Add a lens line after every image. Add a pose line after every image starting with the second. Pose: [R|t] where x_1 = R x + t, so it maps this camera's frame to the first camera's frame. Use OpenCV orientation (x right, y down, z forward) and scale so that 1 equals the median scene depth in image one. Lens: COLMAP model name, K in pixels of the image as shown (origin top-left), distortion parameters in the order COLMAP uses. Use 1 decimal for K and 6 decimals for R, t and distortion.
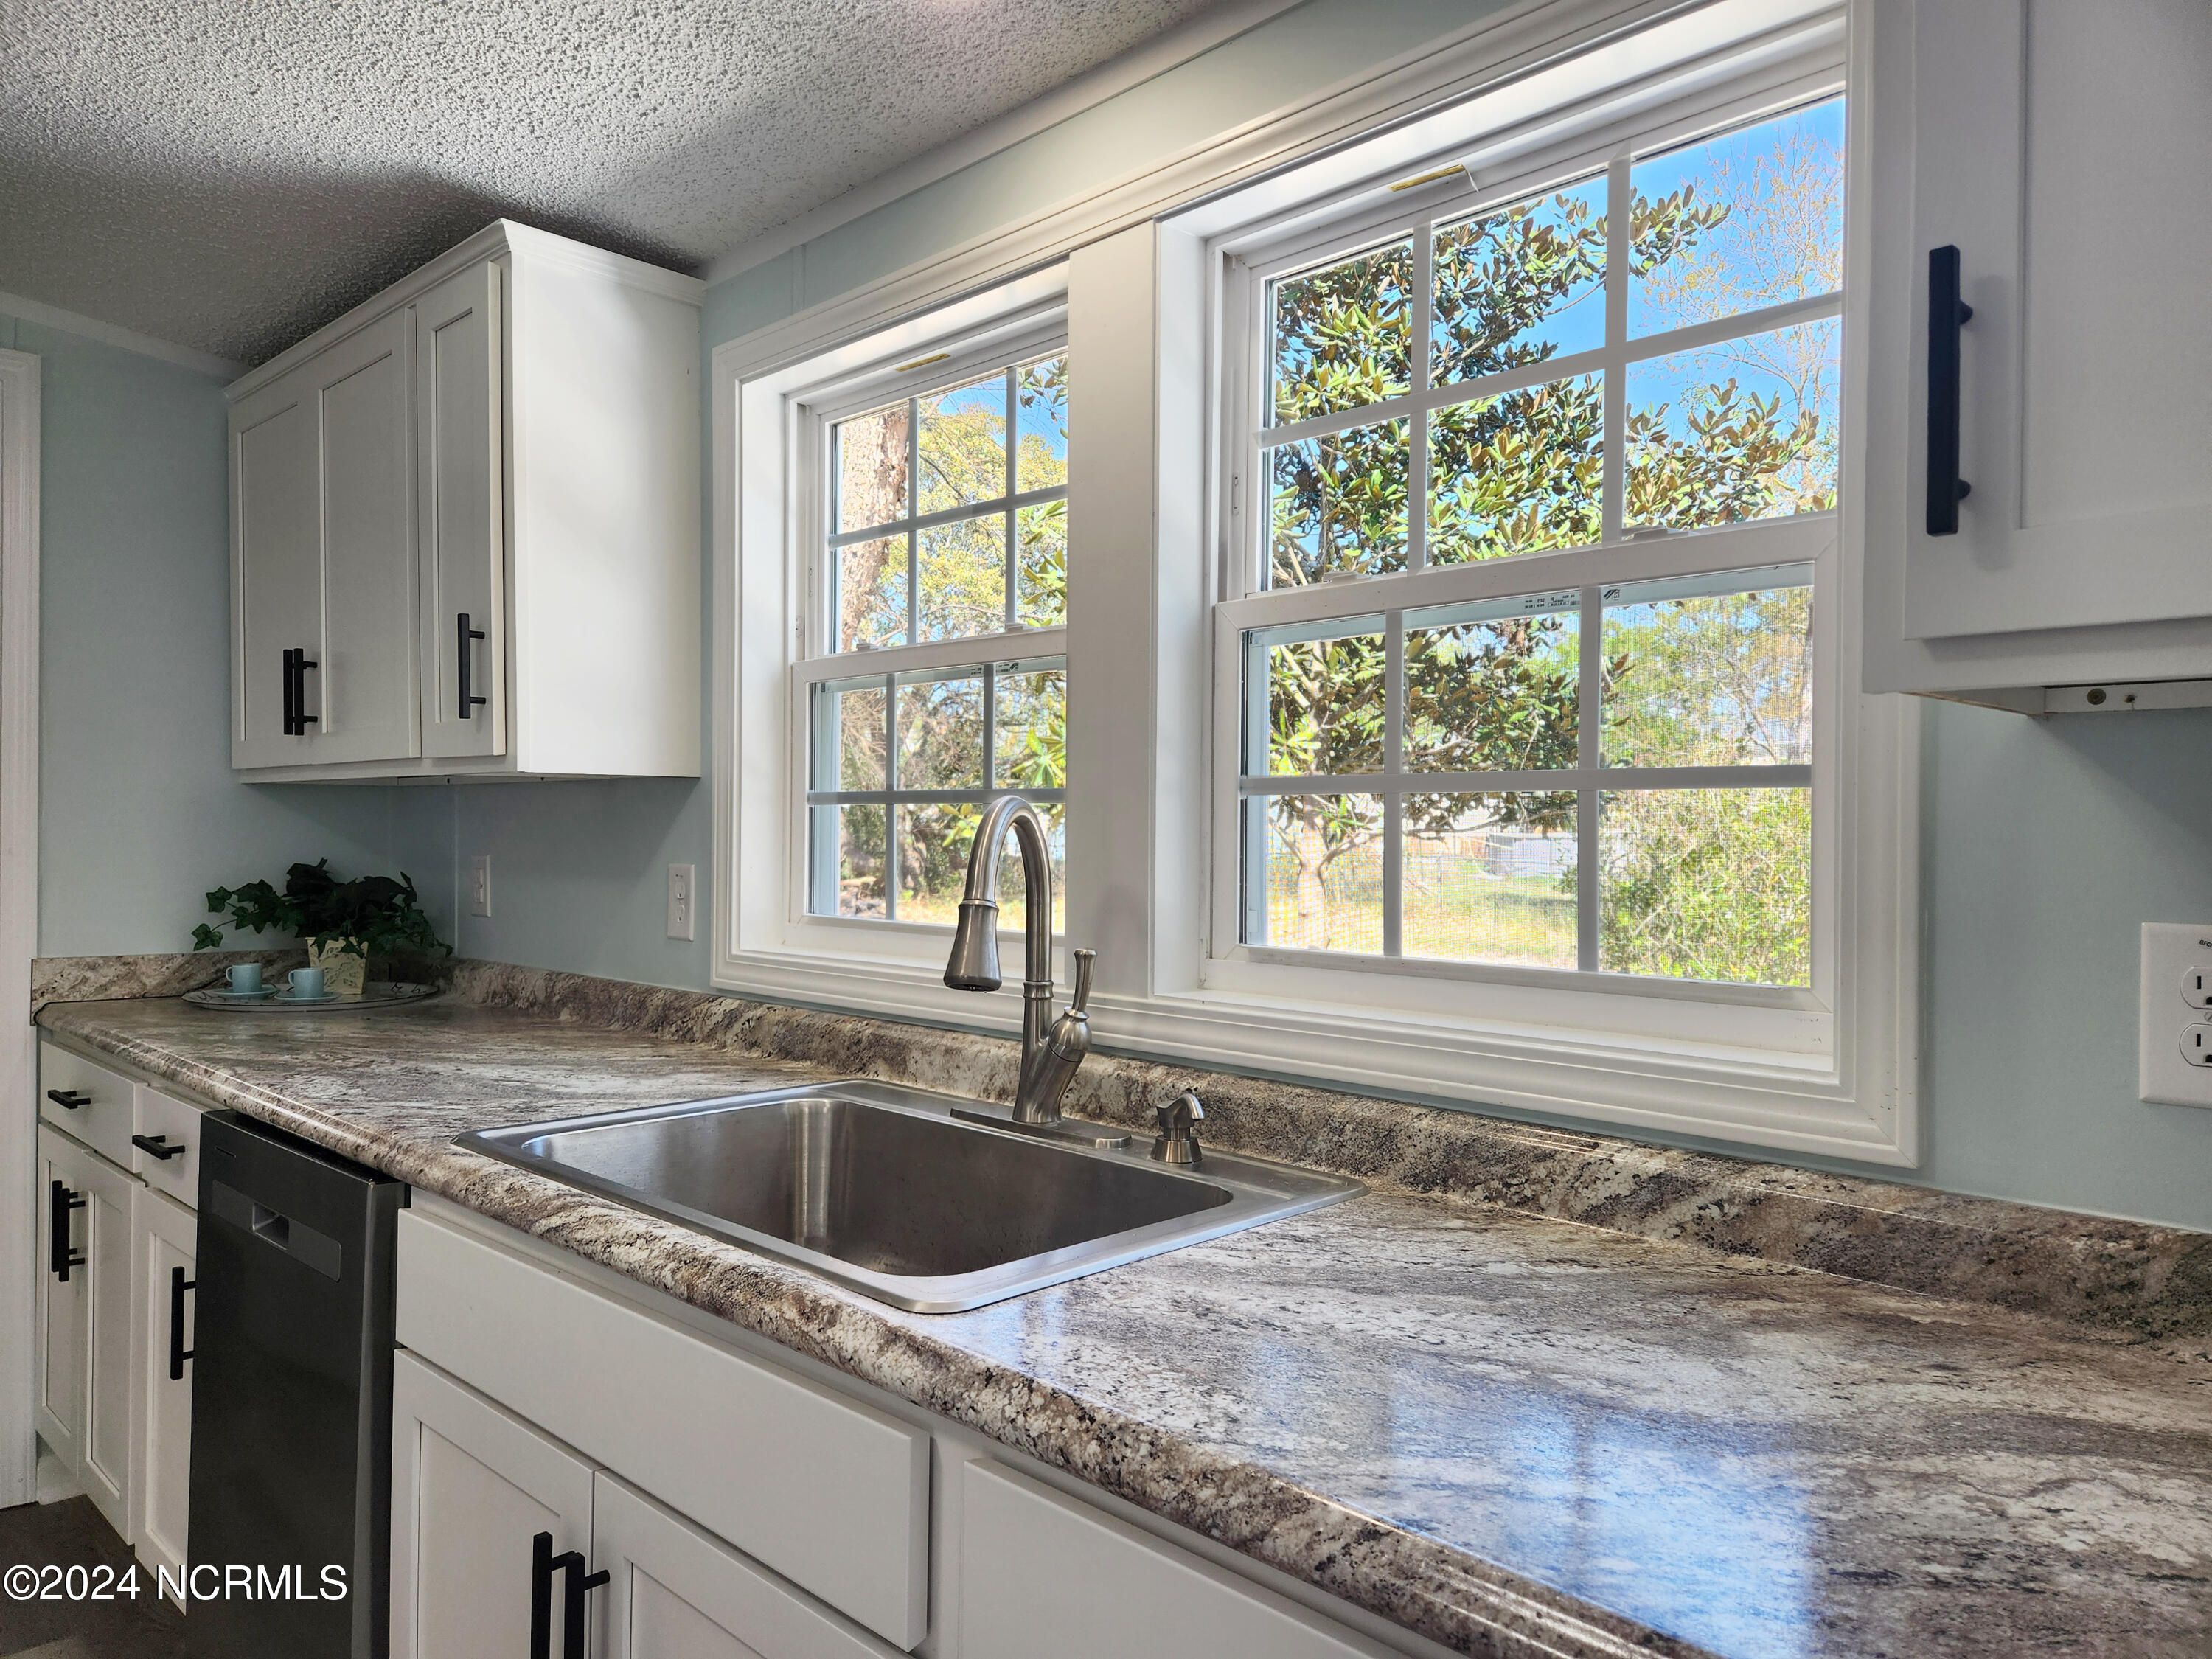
lens RADIAL K [[1475.6, 0, 1128.1], [0, 1475.6, 832.2], [0, 0, 1]] dist [0.052696, -0.002854]
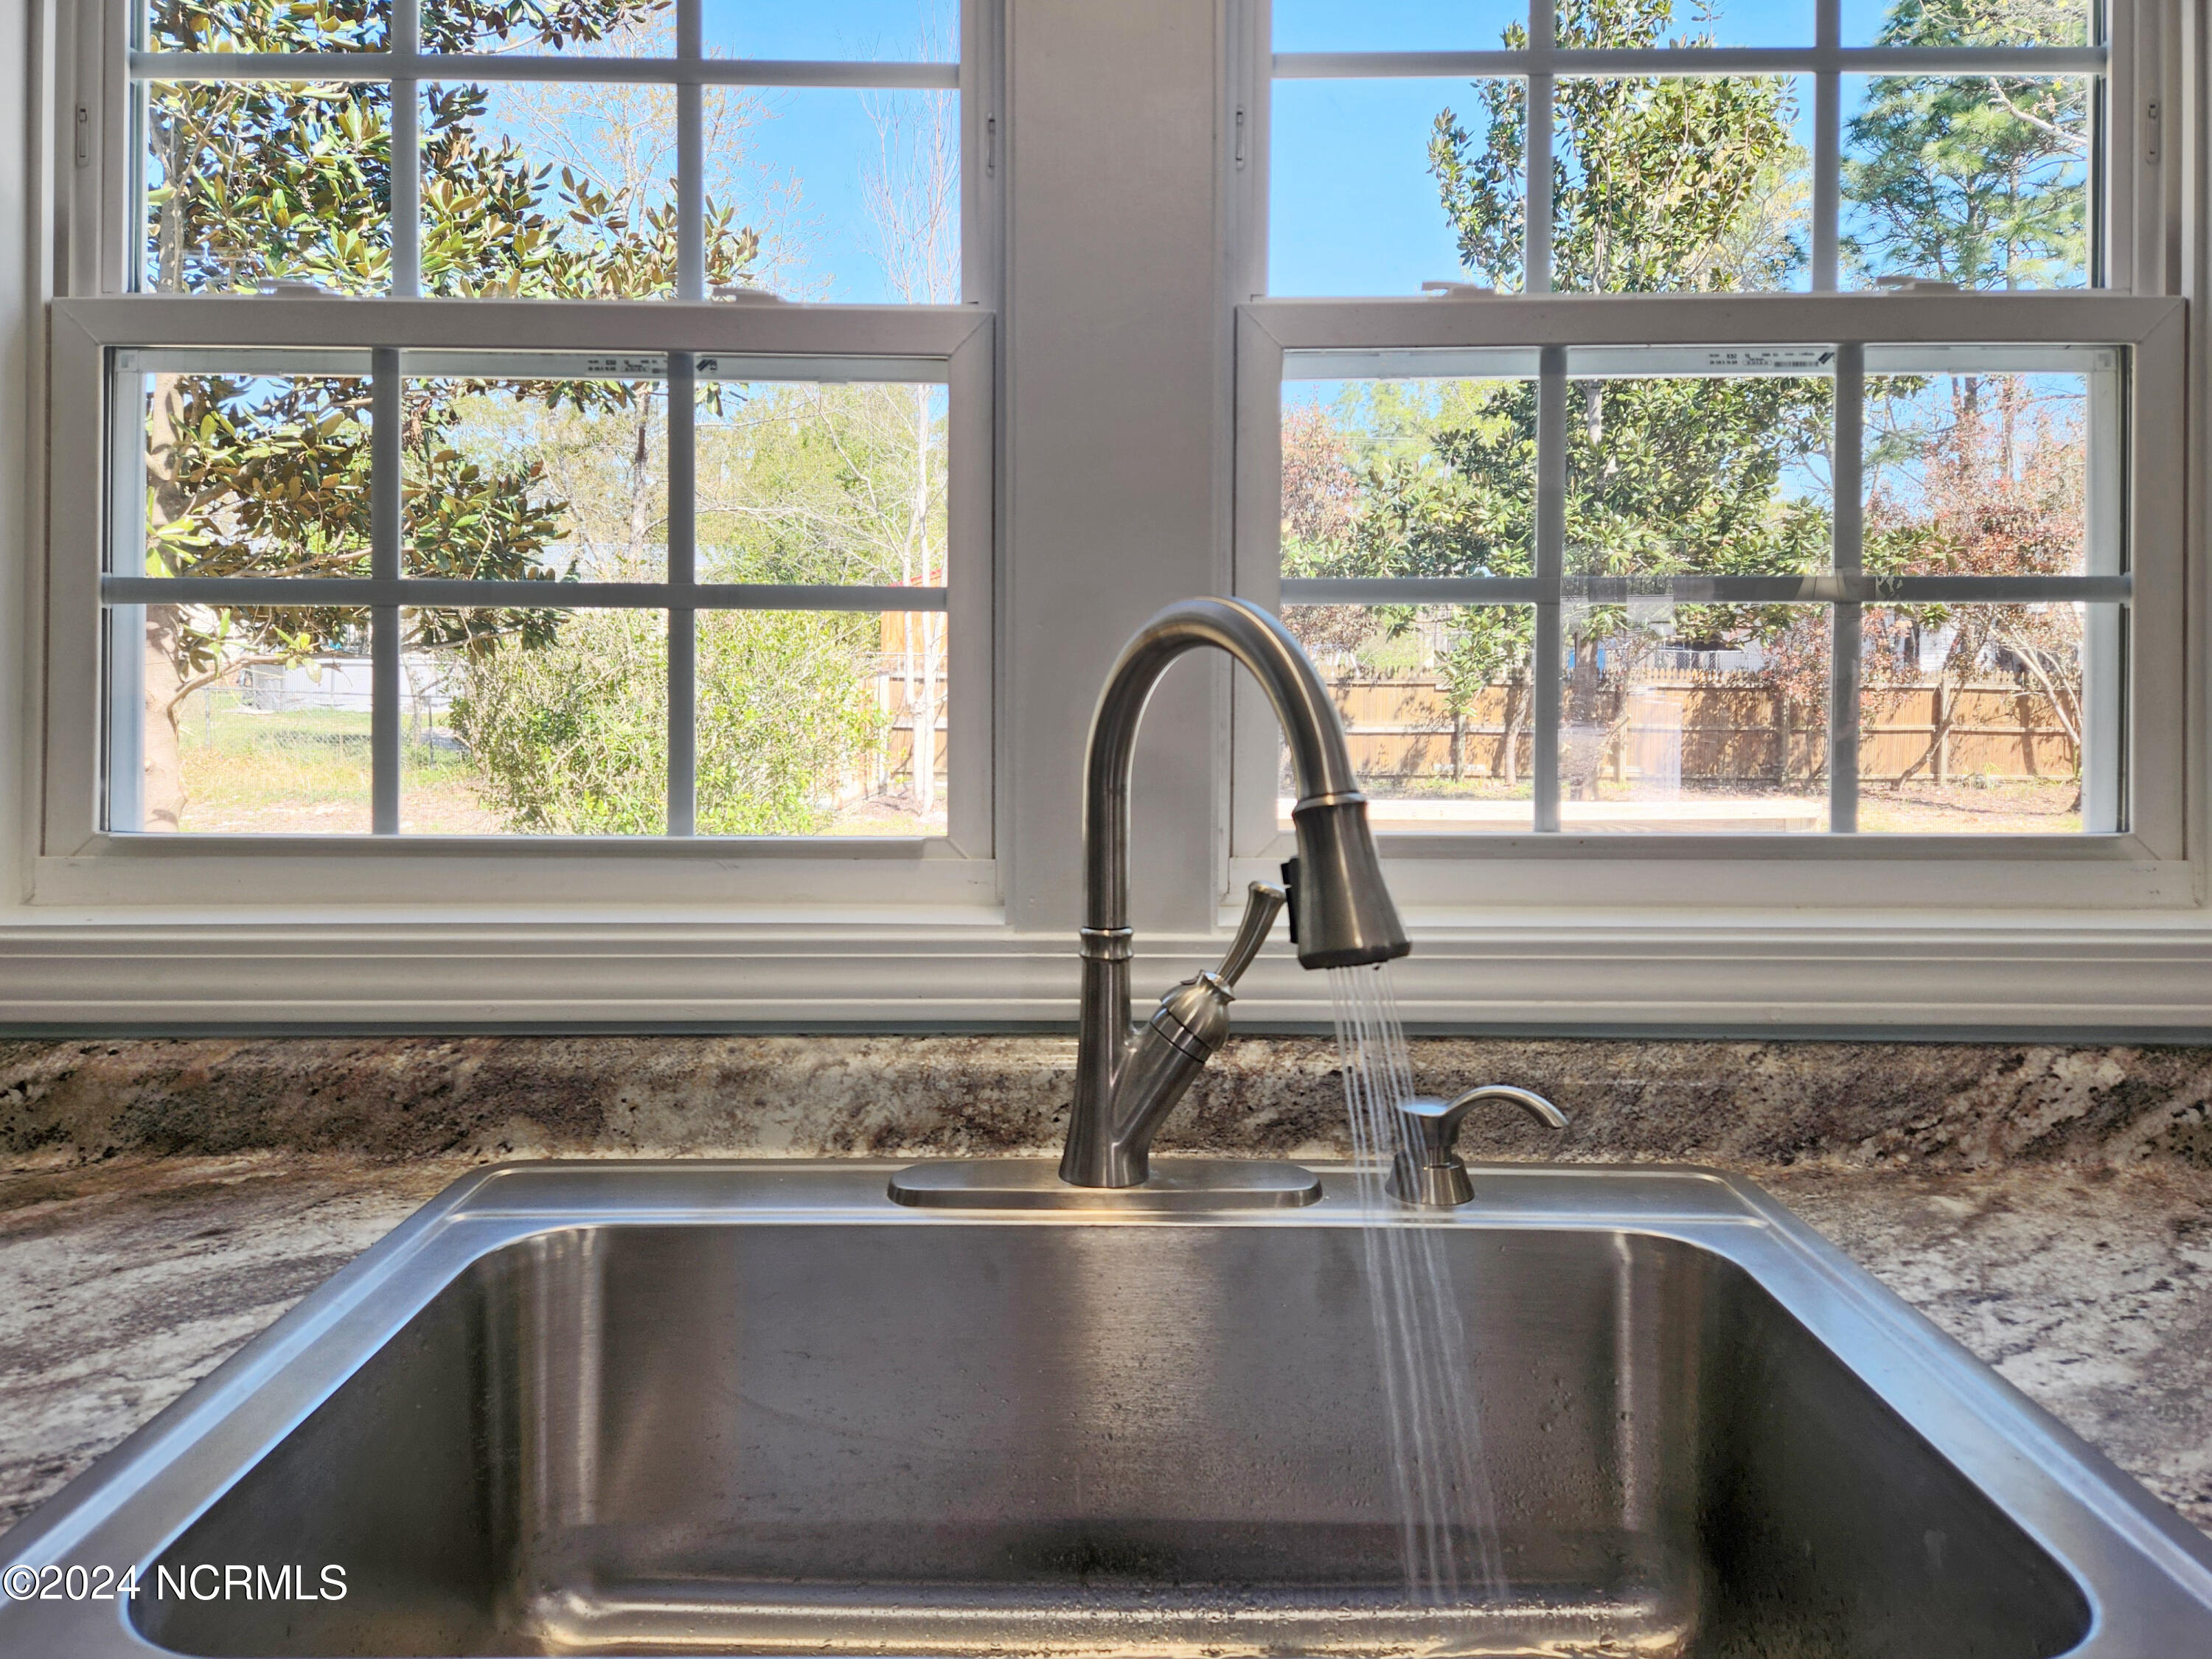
lens RADIAL K [[1541.3, 0, 1104.0], [0, 1541.3, 660.9], [0, 0, 1]] dist [0.039354, -0.019237]
pose [[0.720269, -0.005836, 0.693671, -0.525535], [0.004297, 0.999983, 0.003951, -0.002243], [-0.693682, 0.000135, 0.720281, 0.656895]]
